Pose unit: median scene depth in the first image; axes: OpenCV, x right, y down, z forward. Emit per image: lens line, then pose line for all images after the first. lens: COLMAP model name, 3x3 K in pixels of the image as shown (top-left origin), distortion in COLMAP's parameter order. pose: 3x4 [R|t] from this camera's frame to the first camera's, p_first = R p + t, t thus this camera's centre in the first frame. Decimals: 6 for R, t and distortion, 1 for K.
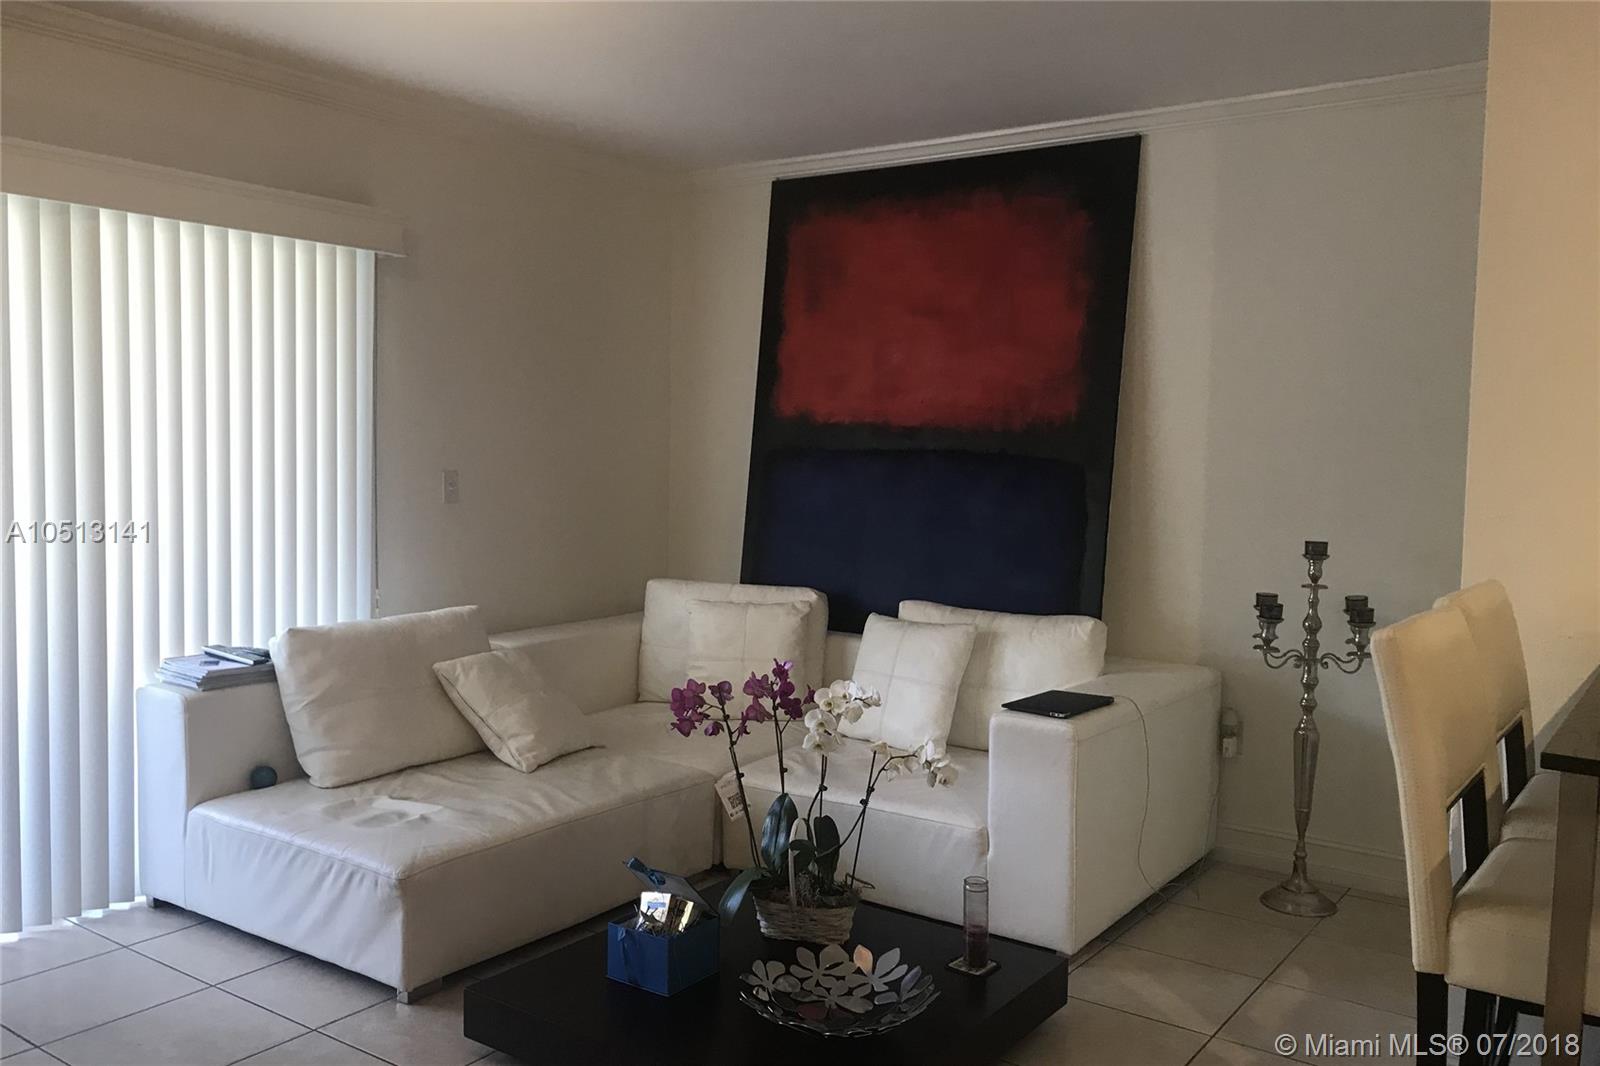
lens RADIAL K [[1320.6, 0, 795.8], [0, 1320.6, 516.4], [0, 0, 1]] dist [0.073602, -0.110351]
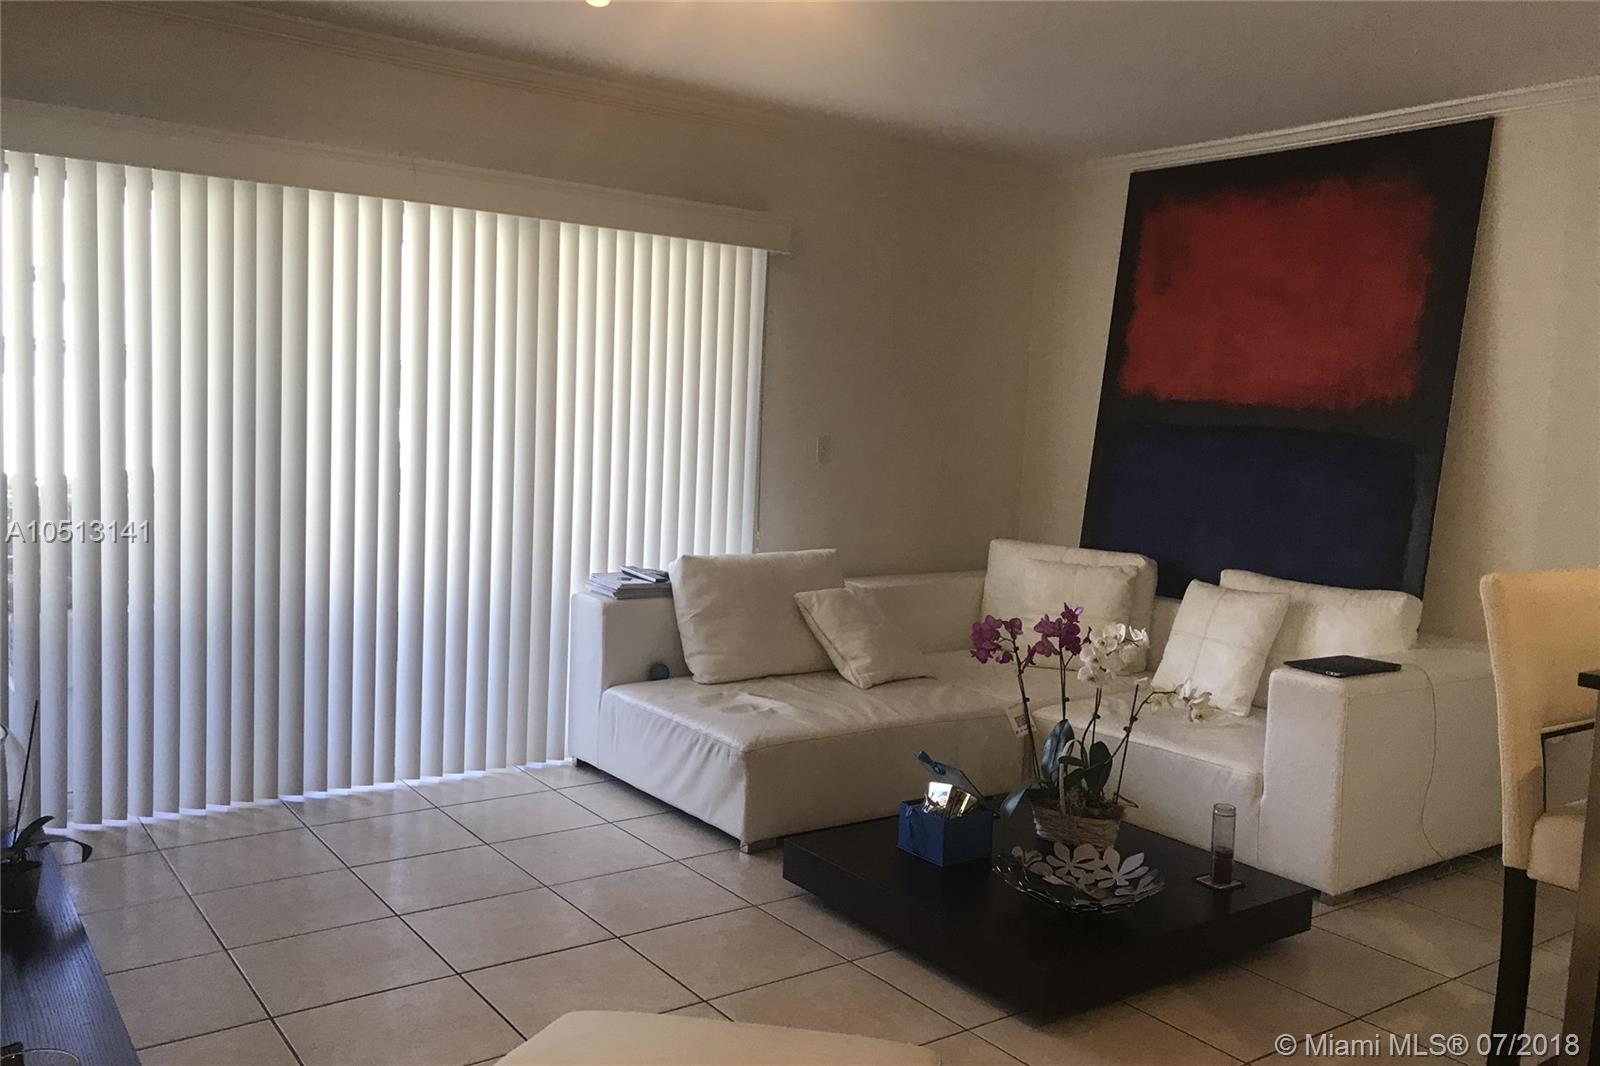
lens RADIAL K [[1320.6, 0, 795.8], [0, 1320.6, 516.4], [0, 0, 1]] dist [0.073602, -0.110351]
pose [[0.948379, 0.047082, -0.313625, 0.111302], [-0.042833, 0.998873, 0.020432, 0.018127], [0.314234, -0.005943, 0.949327, -0.148868]]
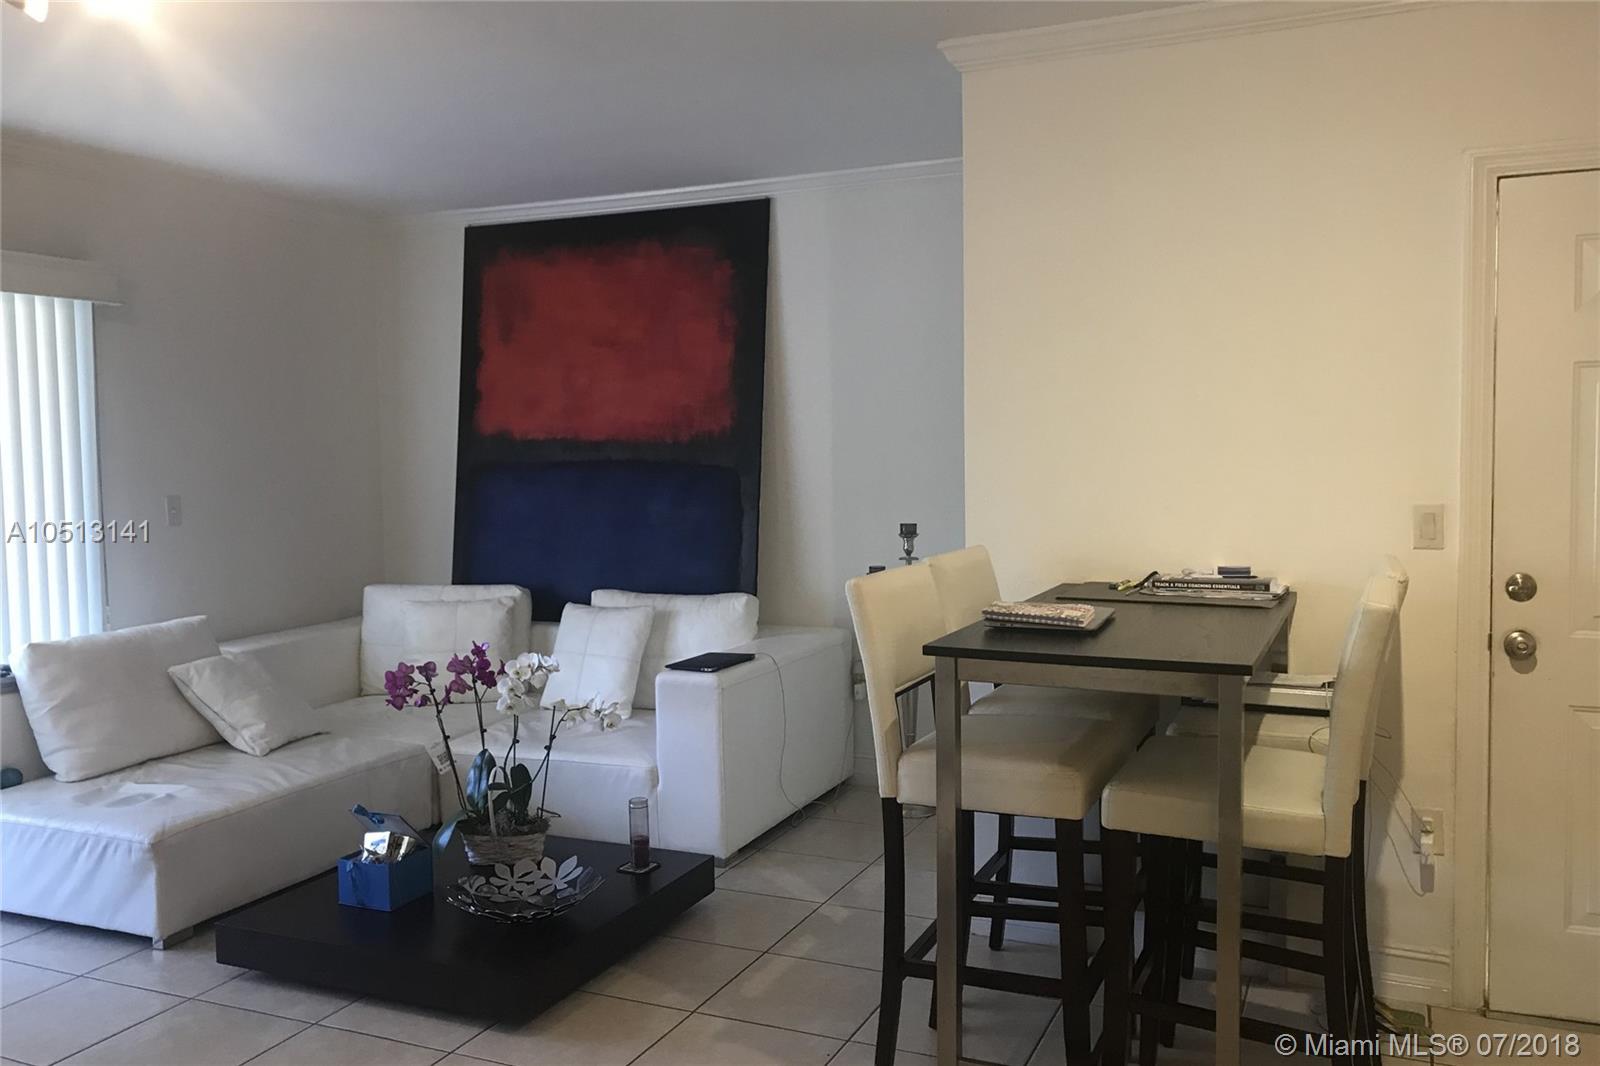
lens RADIAL K [[1320.6, 0, 795.8], [0, 1320.6, 516.4], [0, 0, 1]] dist [0.073602, -0.110351]
pose [[0.980063, -0.045919, 0.193309, 0.041550], [0.045986, 0.998934, 0.004141, 0.001814], [-0.193293, 0.004831, 0.981129, -0.238651]]
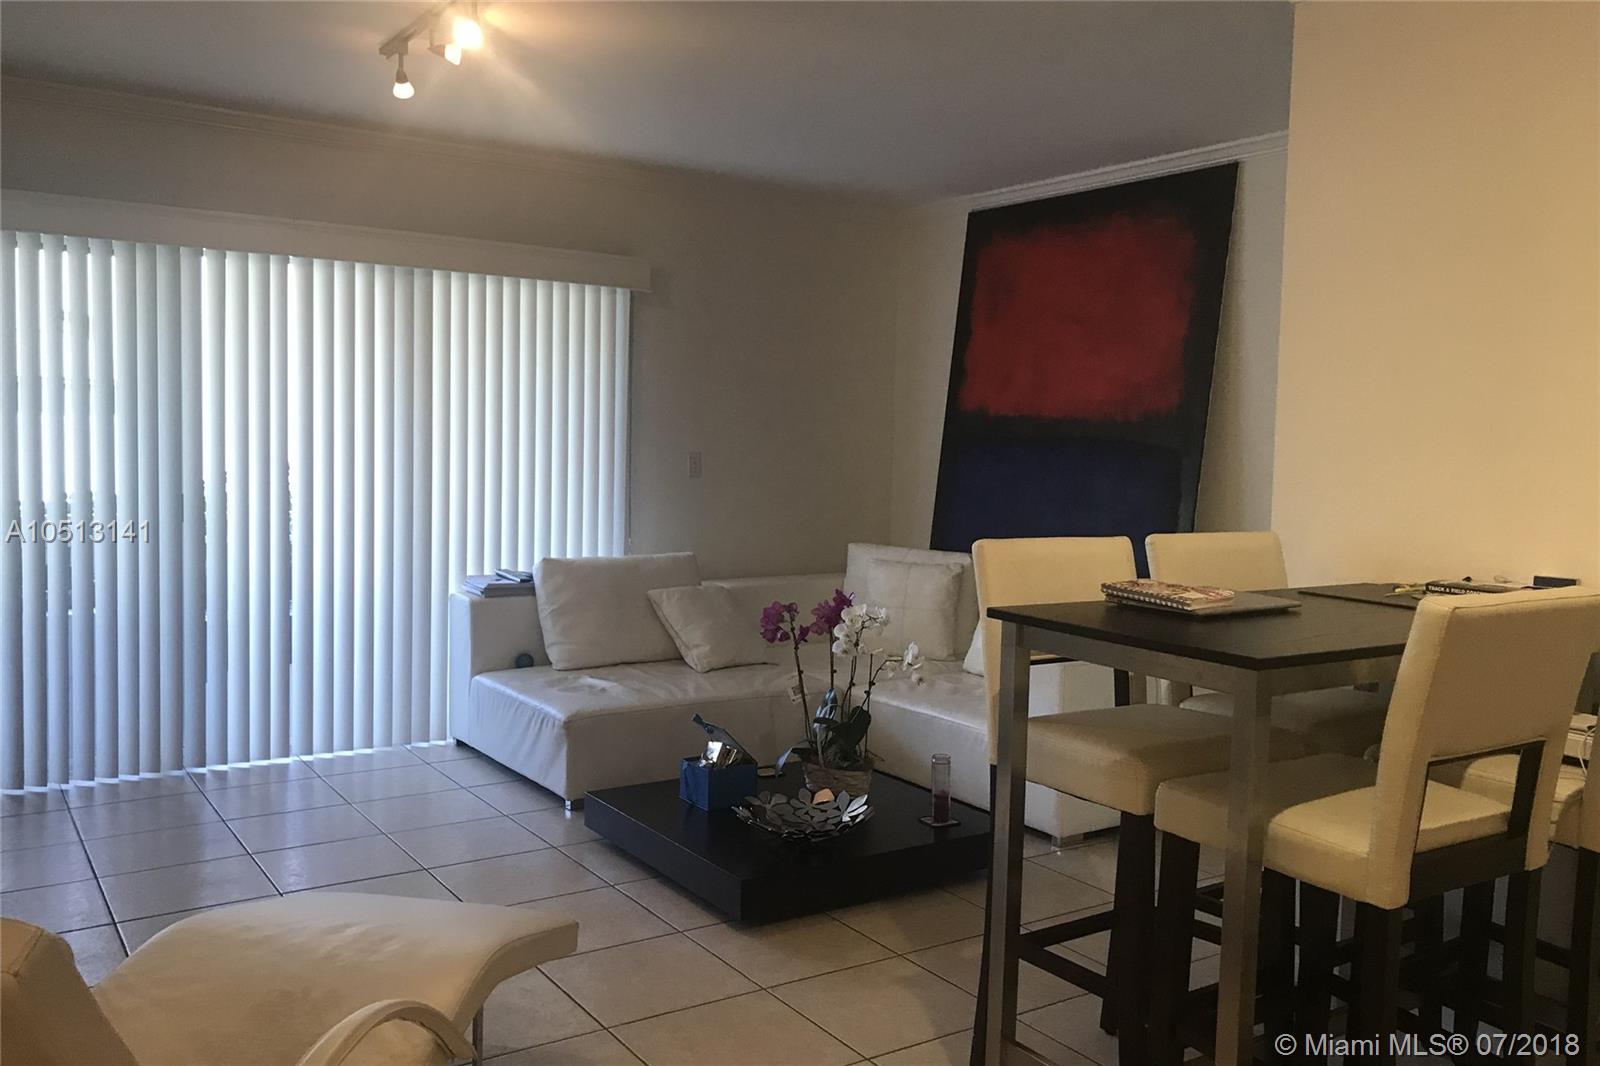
lens RADIAL K [[1320.6, 0, 795.8], [0, 1320.6, 516.4], [0, 0, 1]] dist [0.073602, -0.110351]
pose [[0.936148, 0.025467, -0.350683, 0.381636], [-0.026208, 0.999653, 0.002633, 0.029547], [0.350629, 0.006726, 0.936490, -0.241253]]
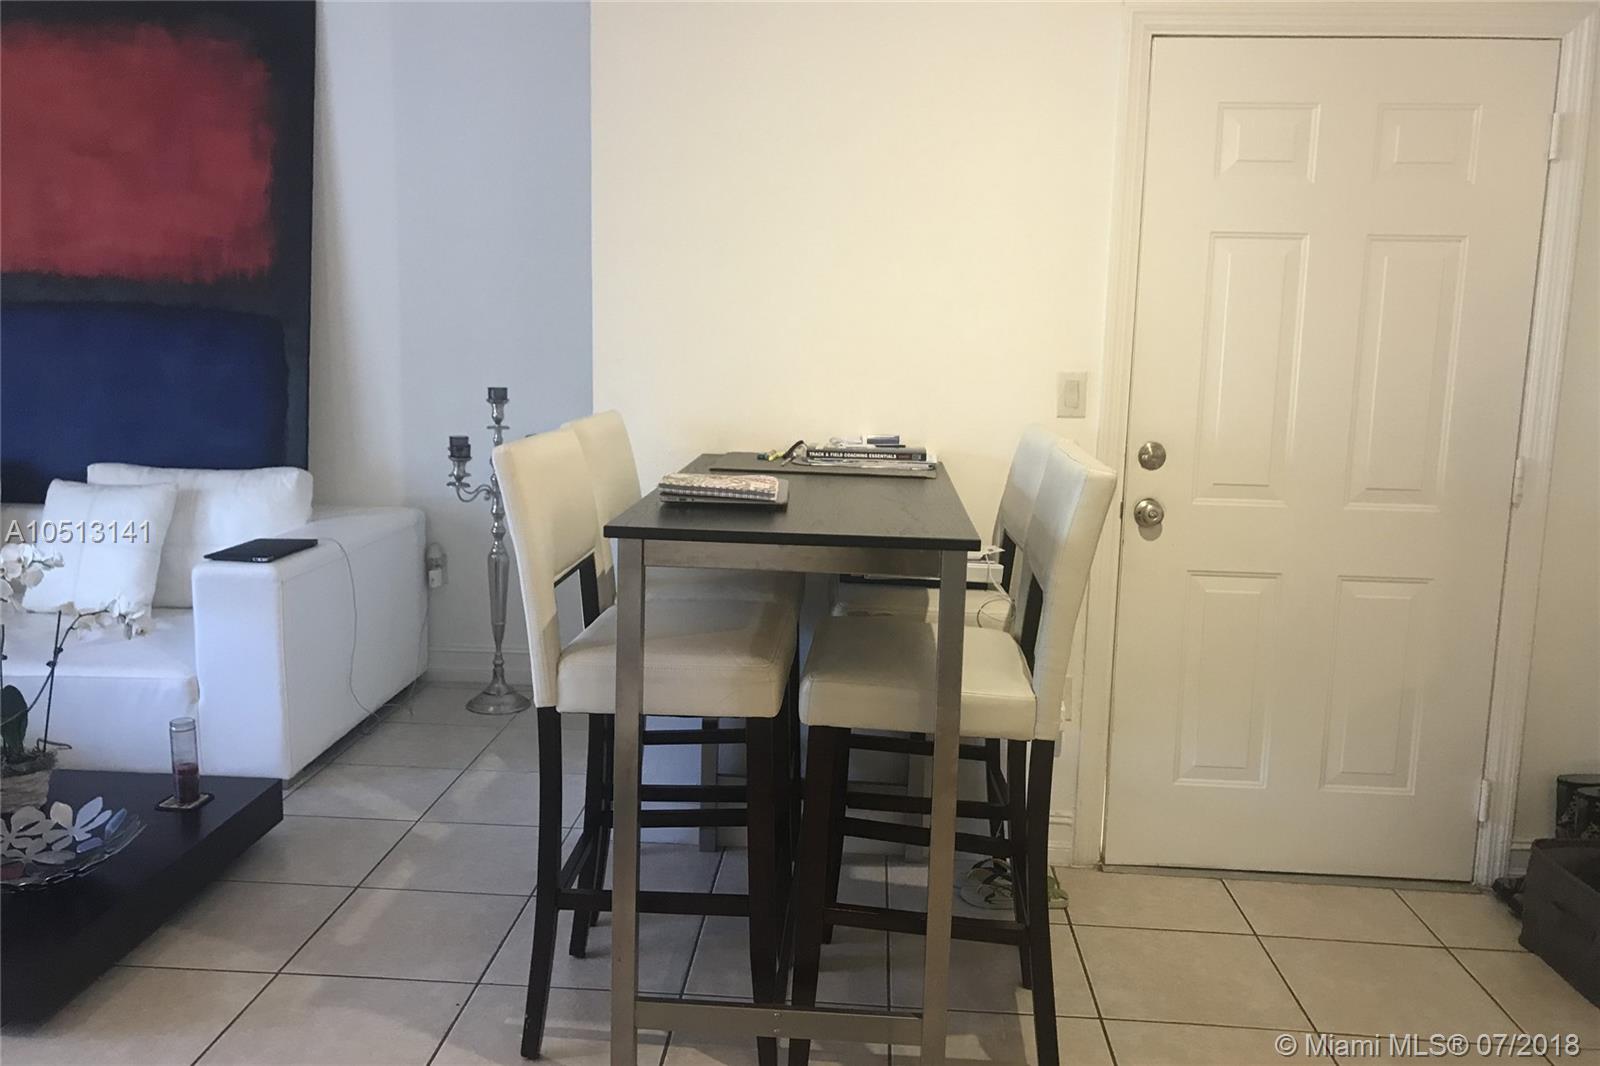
lens RADIAL K [[1329.4, 0, 796.4], [0, 1329.4, 523.4], [0, 0, 1]] dist [0.022693, 0.000807]
pose [[0.849826, -0.081128, 0.520783, 0.010528], [0.024503, 0.993095, 0.114721, 0.010687], [-0.526494, -0.084732, 0.845946, -0.100117]]
